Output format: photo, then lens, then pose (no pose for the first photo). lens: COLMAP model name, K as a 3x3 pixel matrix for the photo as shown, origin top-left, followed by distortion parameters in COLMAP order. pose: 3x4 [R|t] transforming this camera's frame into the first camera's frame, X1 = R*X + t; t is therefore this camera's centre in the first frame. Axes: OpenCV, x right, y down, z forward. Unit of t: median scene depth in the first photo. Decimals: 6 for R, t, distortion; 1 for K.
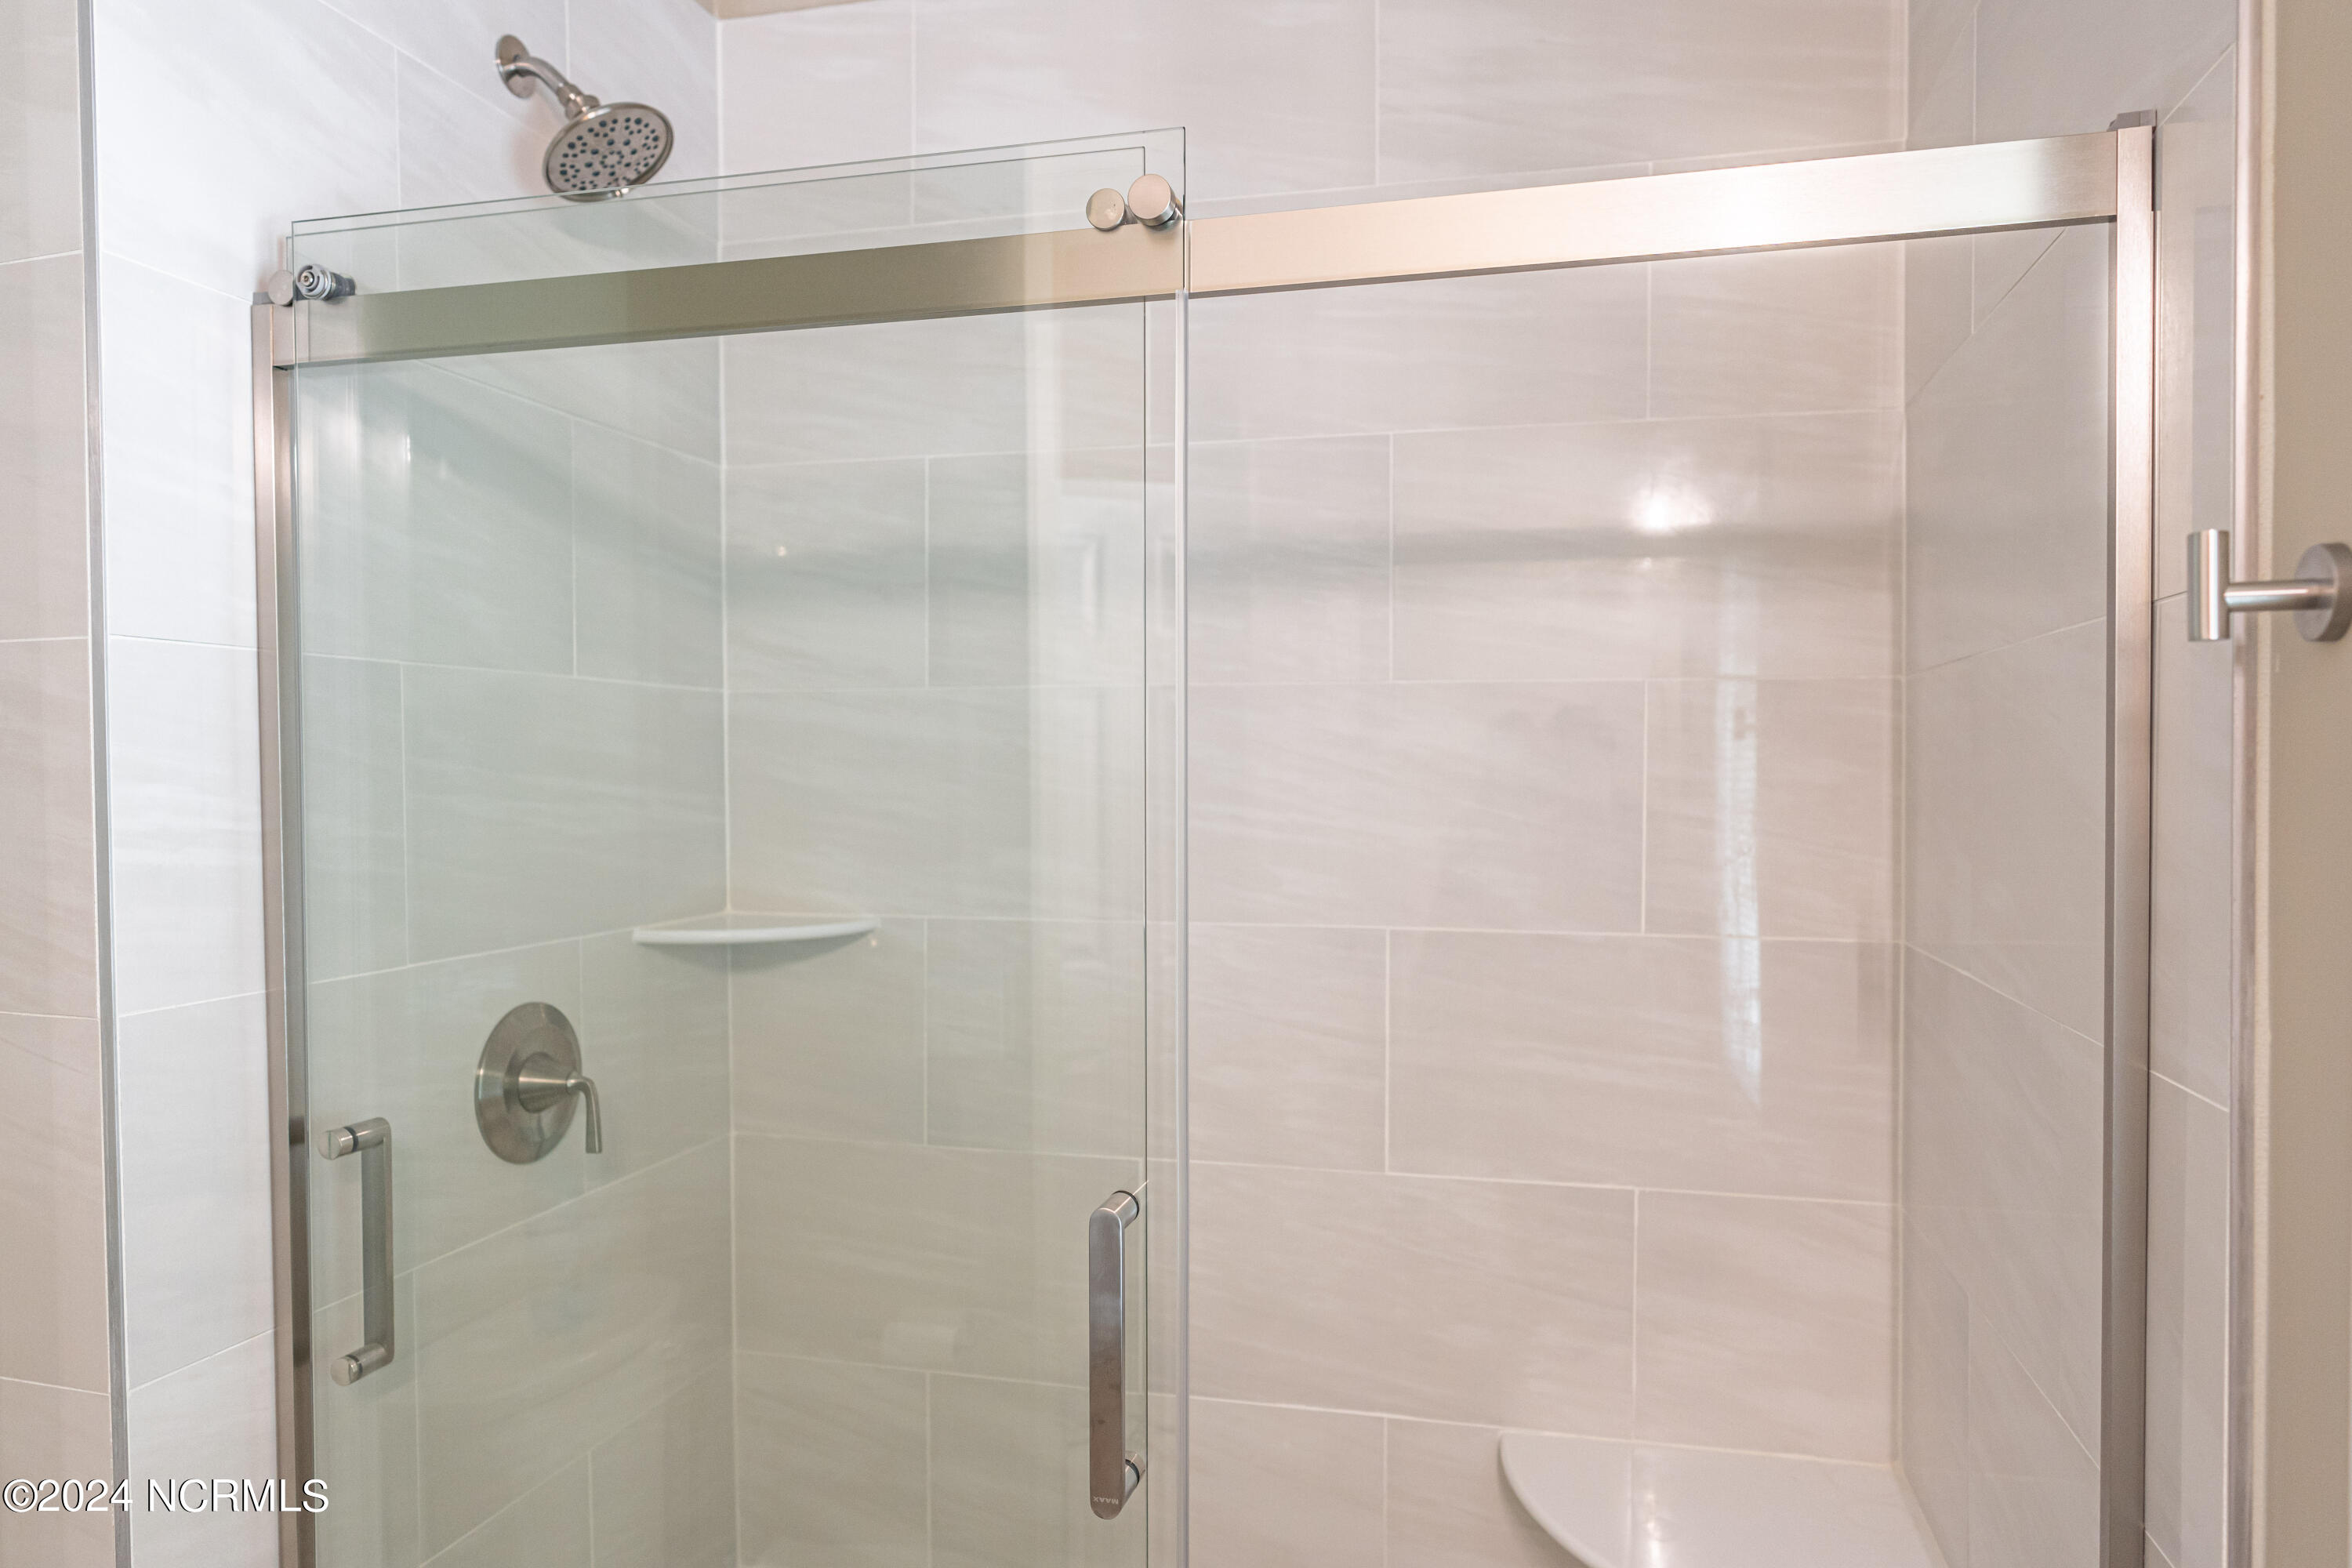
lens RADIAL K [[1564.5, 0, 1167.3], [0, 1564.5, 783.6], [0, 0, 1]] dist [-0.012663, 0.015329]
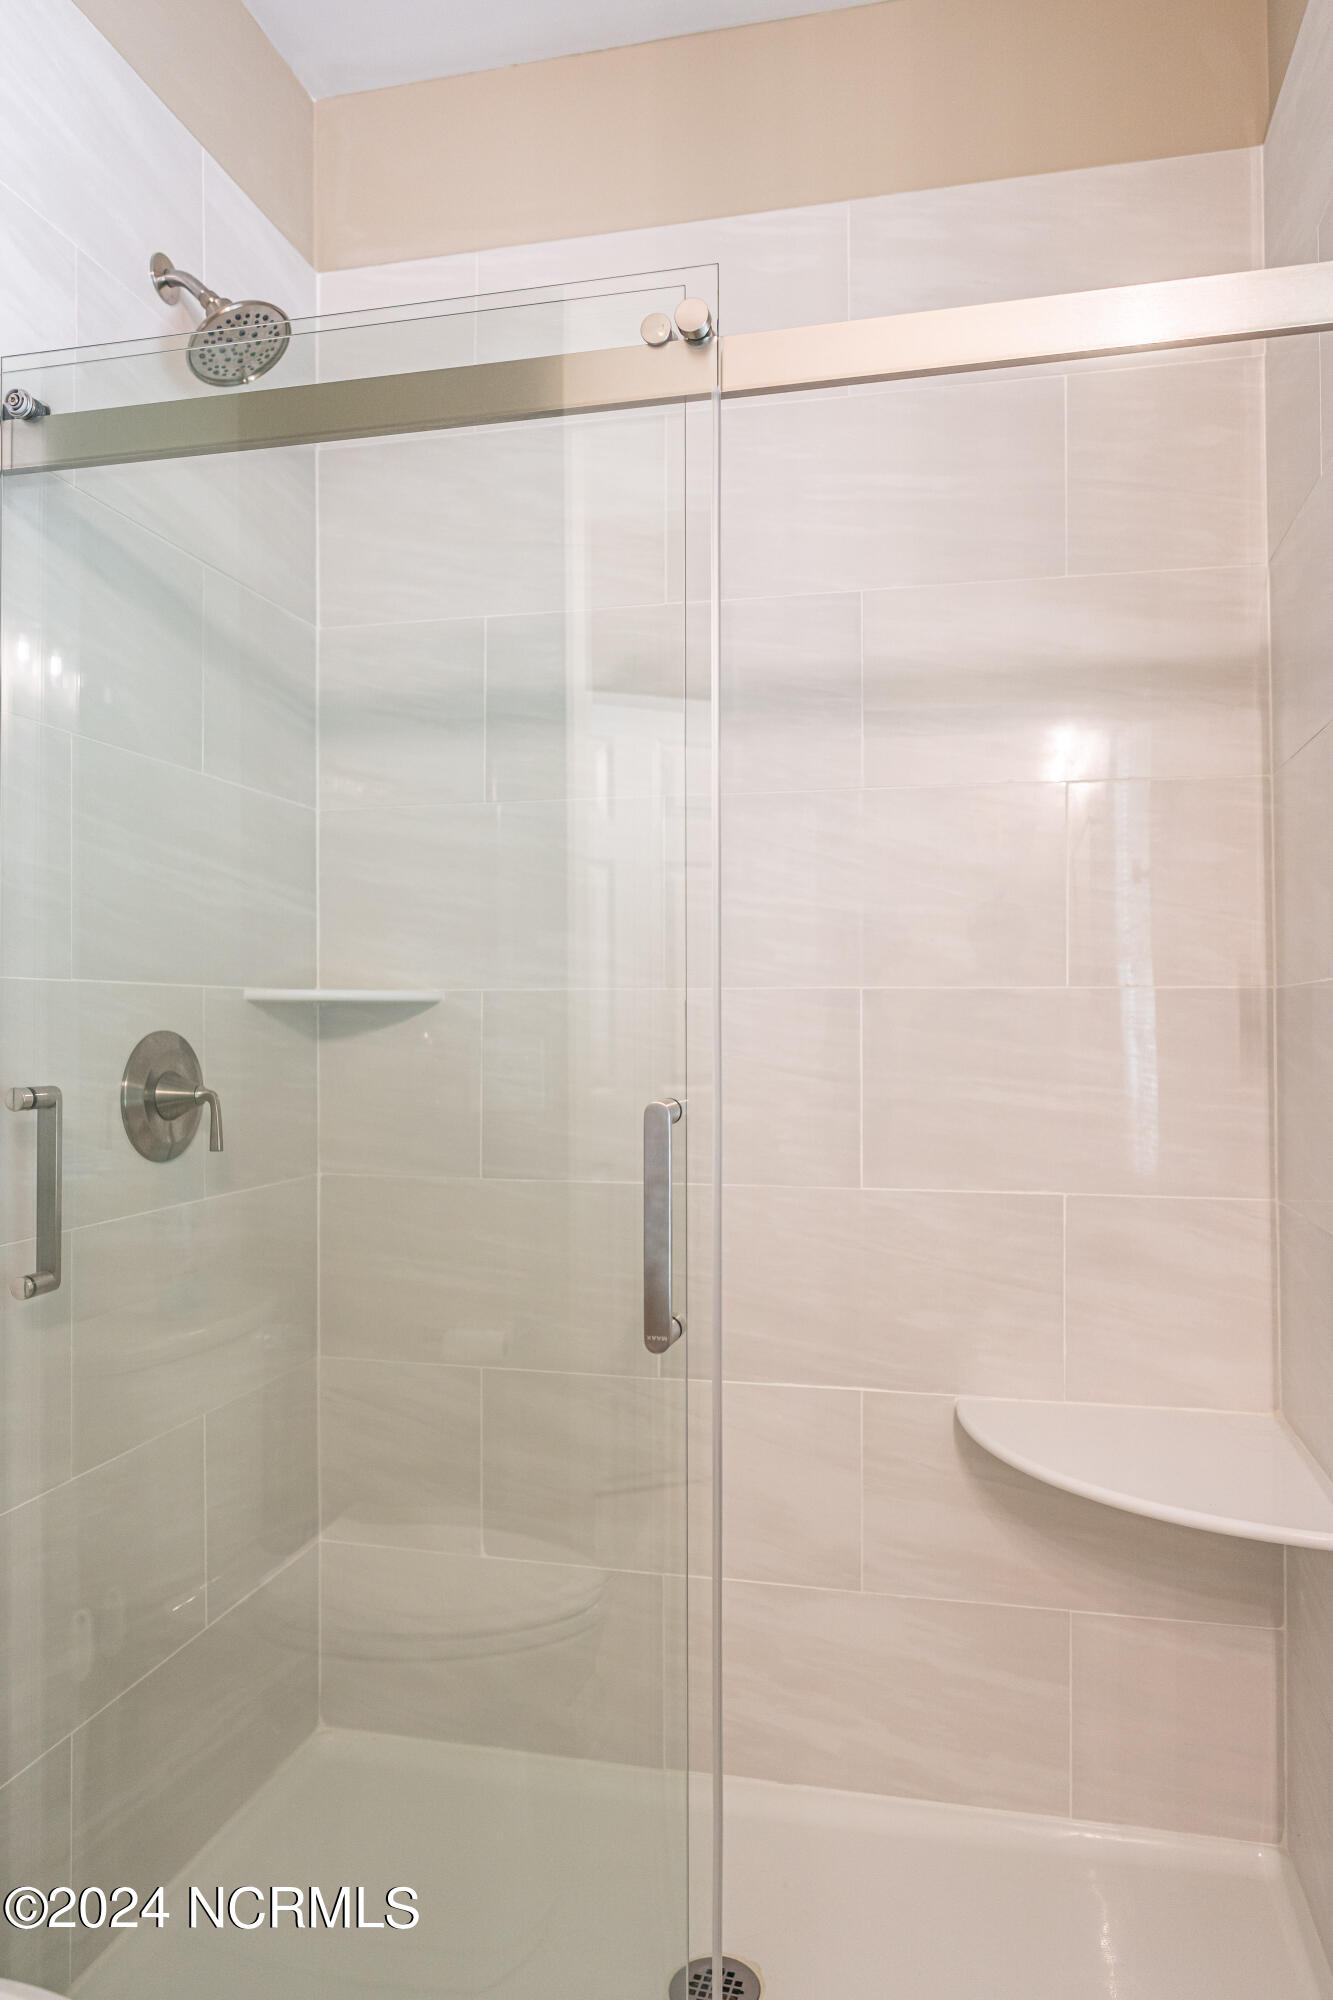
lens RADIAL K [[1330.3, 0, 672.1], [0, 1330.3, 999.6], [0, 0, 1]] dist [-0.012663, 0.015329]
pose [[0.999712, 0.000077, 0.023999, -0.034938], [0.000892, 0.999185, -0.040352, 0.153048], [-0.023982, 0.040362, 0.998897, -0.045872]]
